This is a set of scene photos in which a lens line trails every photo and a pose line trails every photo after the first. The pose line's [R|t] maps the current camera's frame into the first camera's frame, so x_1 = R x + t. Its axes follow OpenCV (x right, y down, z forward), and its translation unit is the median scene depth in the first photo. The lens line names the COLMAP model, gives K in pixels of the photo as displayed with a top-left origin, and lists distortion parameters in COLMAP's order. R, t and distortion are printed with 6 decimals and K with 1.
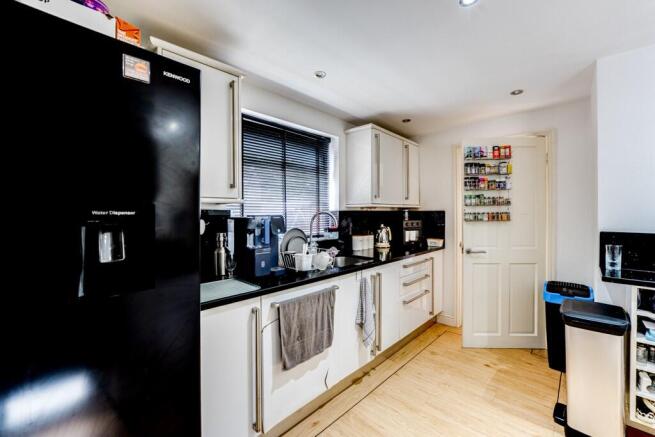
lens RADIAL K [[274.9, 0, 329.9], [0, 274.9, 213.2], [0, 0, 1]] dist [-0.001193, 0.000229]
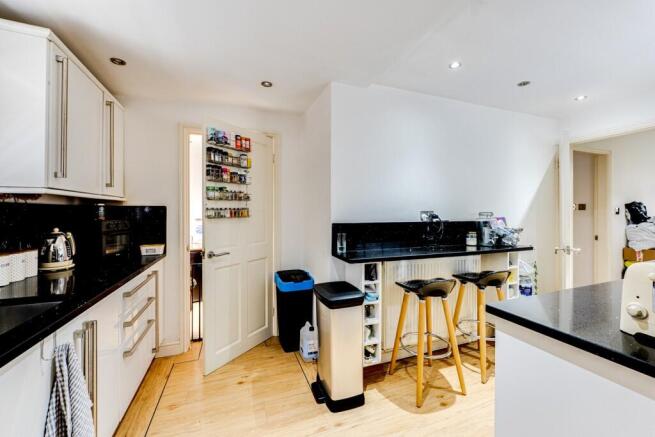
lens RADIAL K [[274.9, 0, 335.5], [0, 274.9, 210.0], [0, 0, 1]] dist [-0.001193, 0.000229]
pose [[0.441145, 0.006362, 0.897413, -0.071218], [0.004300, 0.999948, -0.009202, 0.013513], [-0.897426, 0.007918, 0.441095, 0.303312]]
